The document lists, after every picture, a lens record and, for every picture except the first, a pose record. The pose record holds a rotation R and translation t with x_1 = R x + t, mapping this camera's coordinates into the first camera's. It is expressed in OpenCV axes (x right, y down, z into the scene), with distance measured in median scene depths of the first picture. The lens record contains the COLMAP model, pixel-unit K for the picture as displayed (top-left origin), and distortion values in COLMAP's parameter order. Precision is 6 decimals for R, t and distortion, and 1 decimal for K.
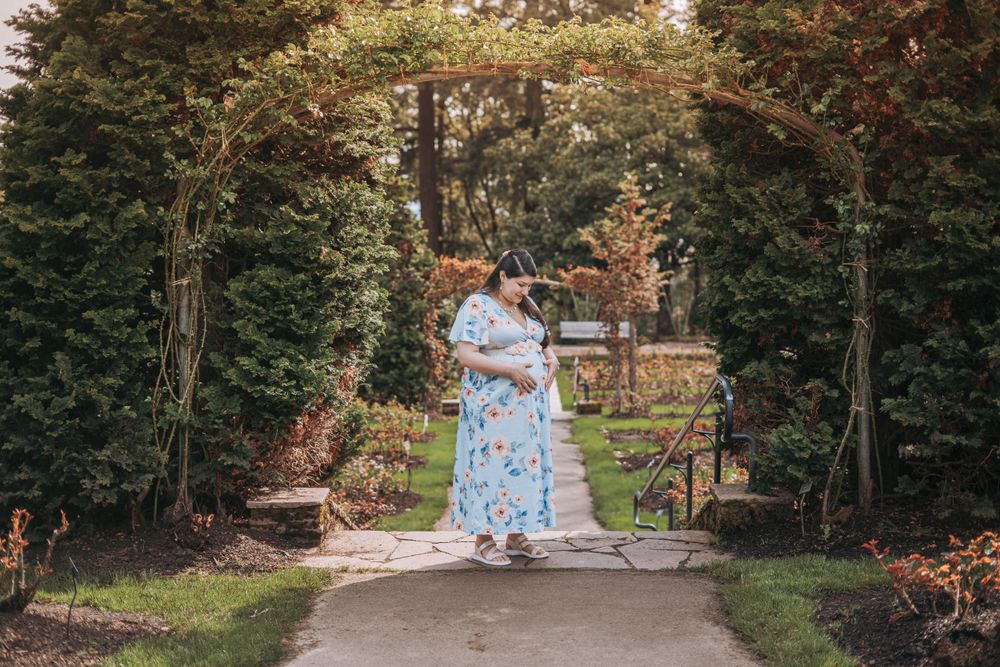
lens RADIAL K [[1486.7, 0, 500.0], [0, 1486.7, 333.5], [0, 0, 1]] dist [-0.017769, 0.016531]
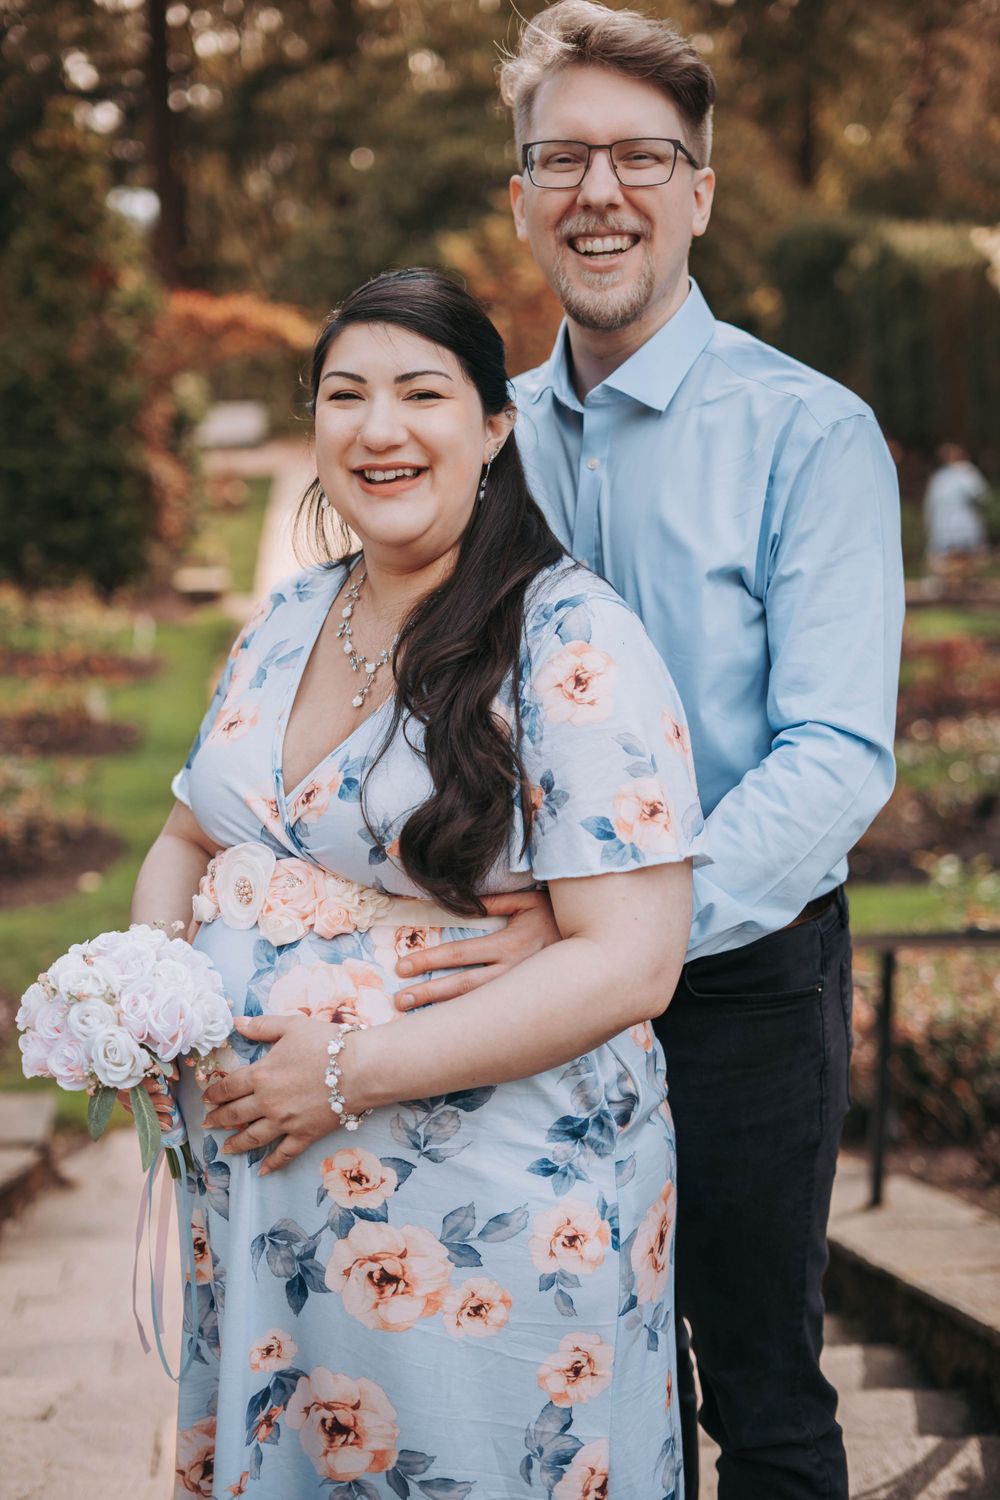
lens RADIAL K [[2241.5, 0, 467.8], [0, 2241.5, 750.4], [0, 0, 1]] dist [0.001923, -0.111835]
pose [[0.996892, -0.010060, 0.078140, -0.001767], [-0.001947, 0.988366, 0.152084, -0.046942], [-0.078761, -0.151764, 0.985274, 0.721951]]
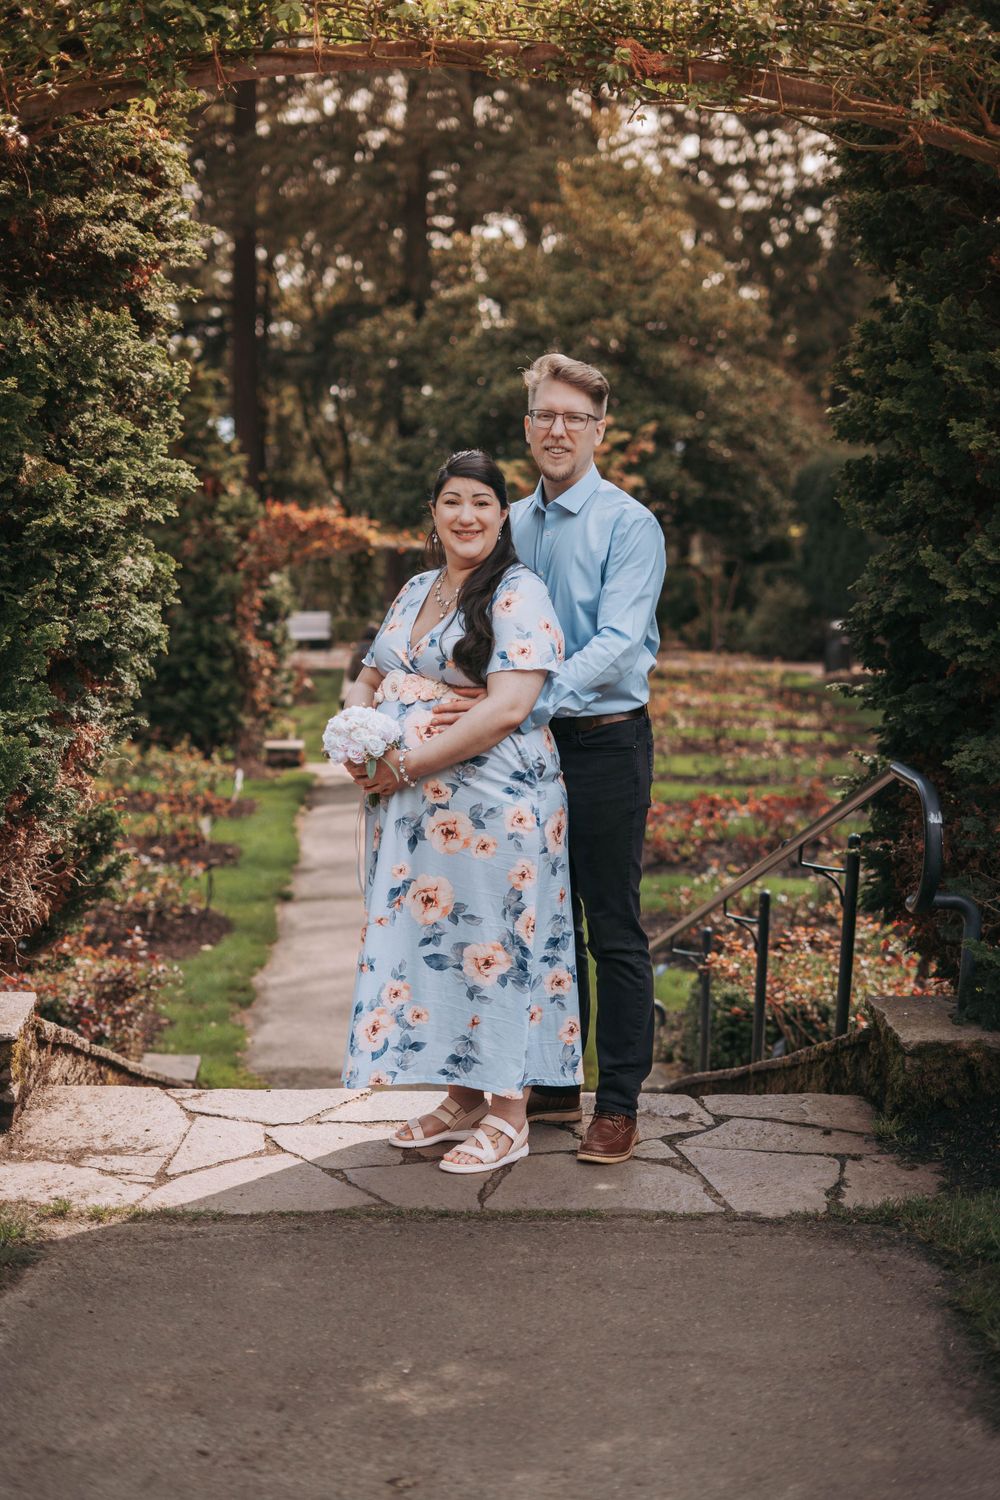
lens RADIAL K [[2230.0, 0, 508.6], [0, 2230.0, 754.9], [0, 0, 1]] dist [-0.017769, 0.016531]
pose [[0.997092, 0.021224, 0.073192, -0.022376], [-0.025368, 0.998099, 0.056163, -0.009895], [-0.071860, -0.057856, 0.995735, 0.313976]]
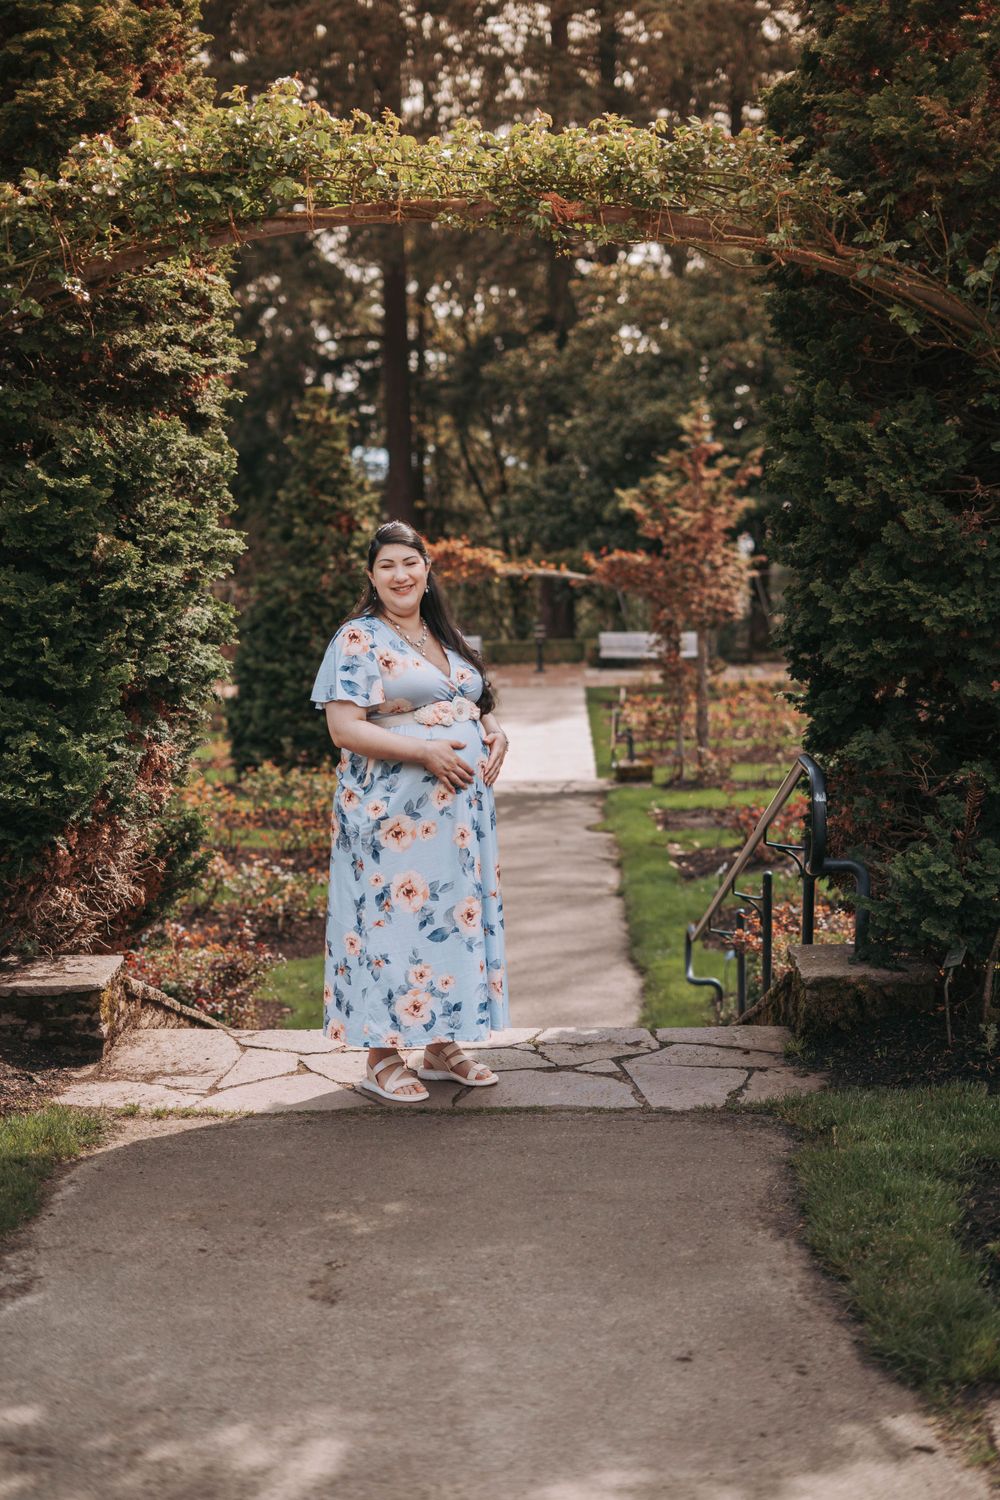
lens RADIAL K [[2230.0, 0, 508.6], [0, 2230.0, 754.9], [0, 0, 1]] dist [-0.017769, 0.016531]
pose [[0.999959, -0.006682, -0.006104, 0.038662], [0.006971, 0.998793, 0.048615, -0.013926], [0.005772, -0.048656, 0.998799, 0.144500]]
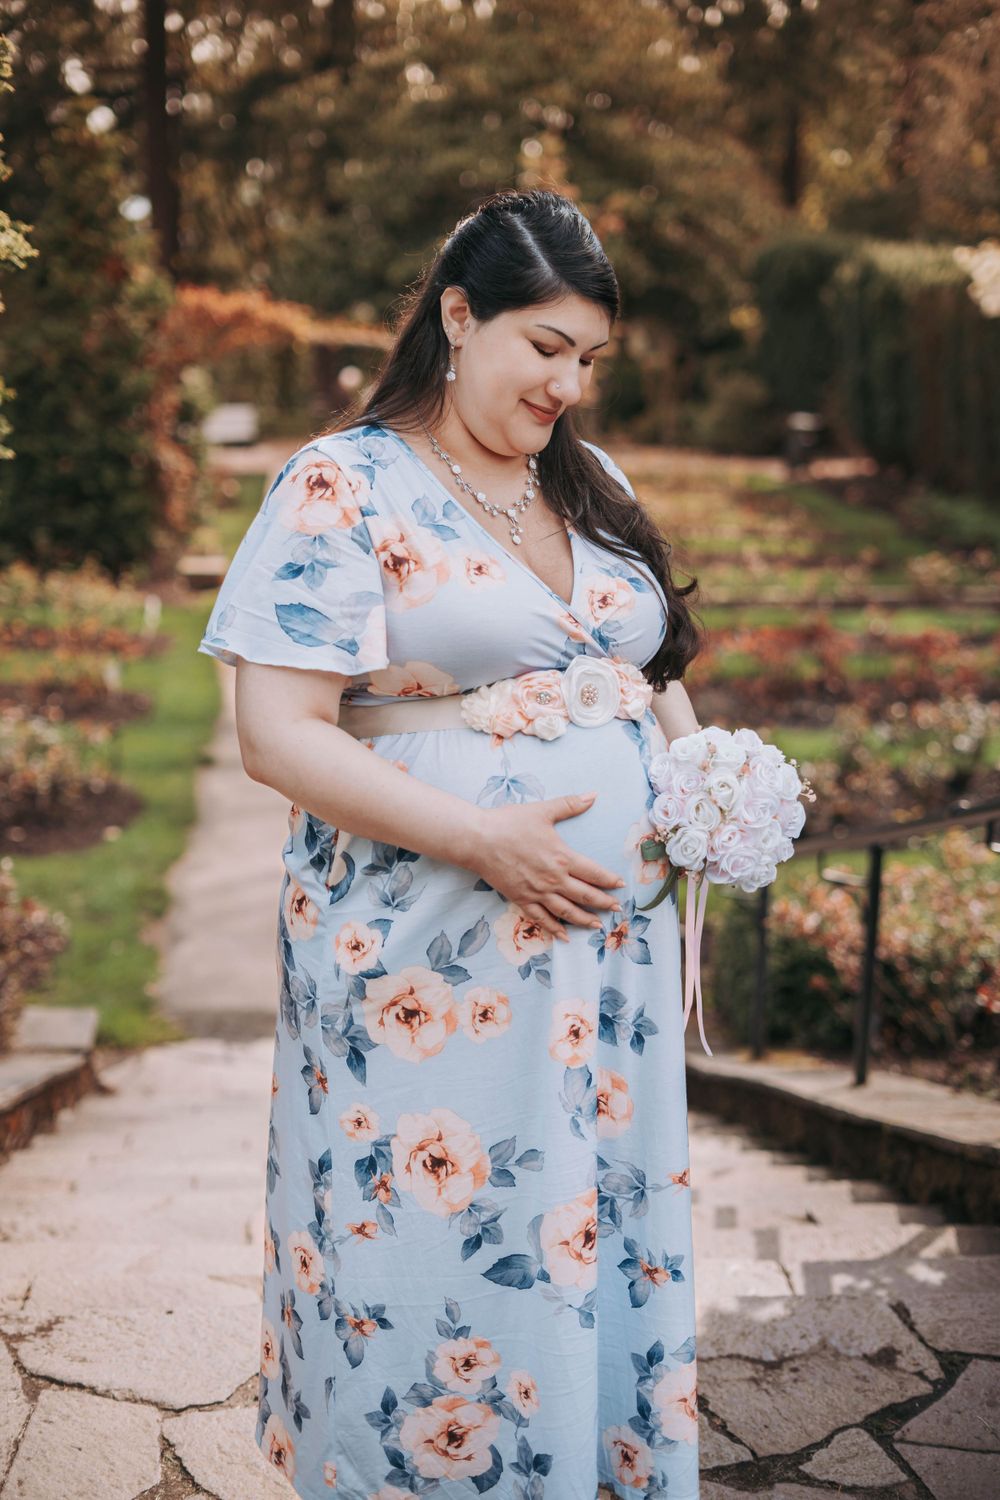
lens RADIAL K [[2230.0, 0, 508.6], [0, 2230.0, 754.9], [0, 0, 1]] dist [-0.017769, 0.016531]
pose [[0.994187, 0.007902, 0.107377, -0.027504], [-0.023874, 0.988656, 0.148287, -0.027344], [-0.104987, -0.149989, 0.983098, 0.646882]]
